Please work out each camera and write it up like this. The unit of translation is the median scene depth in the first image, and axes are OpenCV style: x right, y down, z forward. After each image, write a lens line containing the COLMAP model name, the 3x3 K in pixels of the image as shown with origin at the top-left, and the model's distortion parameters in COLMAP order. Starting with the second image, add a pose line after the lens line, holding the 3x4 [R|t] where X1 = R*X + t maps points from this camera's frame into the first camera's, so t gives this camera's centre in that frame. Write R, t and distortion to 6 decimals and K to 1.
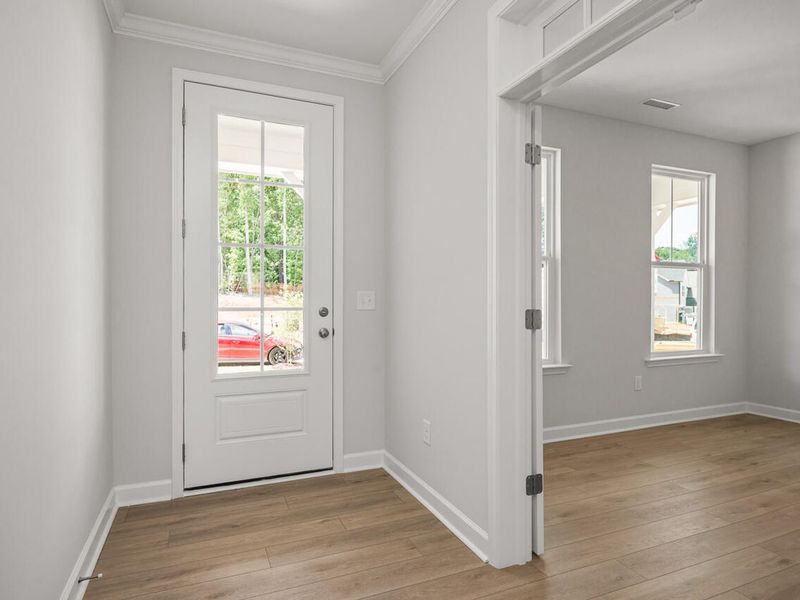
lens RADIAL K [[462.3, 0, 398.7], [0, 462.3, 300.4], [0, 0, 1]] dist [0.001870, -0.001319]
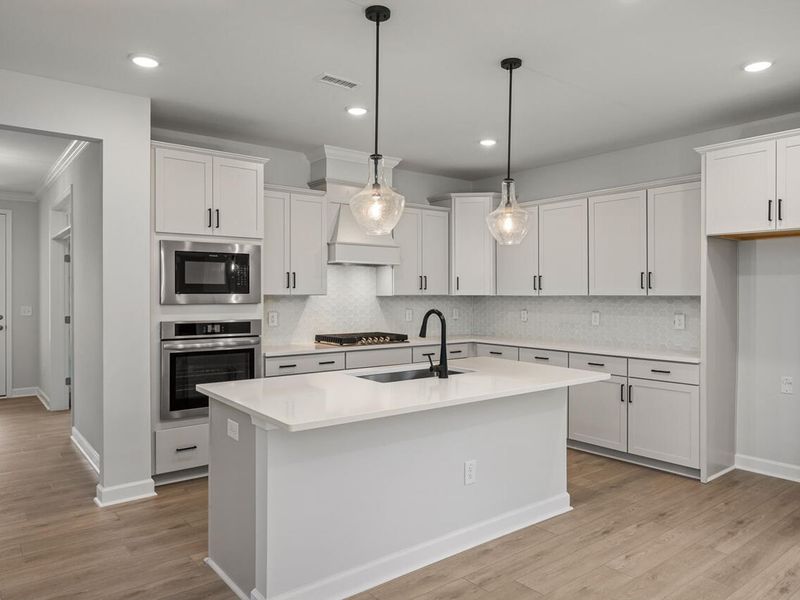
lens RADIAL K [[571.9, 0, 401.3], [0, 571.9, 298.9], [0, 0, 1]] dist [-0.003781, 0.000833]
pose [[0.967228, -0.000024, 0.253909, 0.886973], [-0.000192, 1.000000, 0.000827, -0.056501], [-0.253909, -0.000848, 0.967228, -1.824395]]
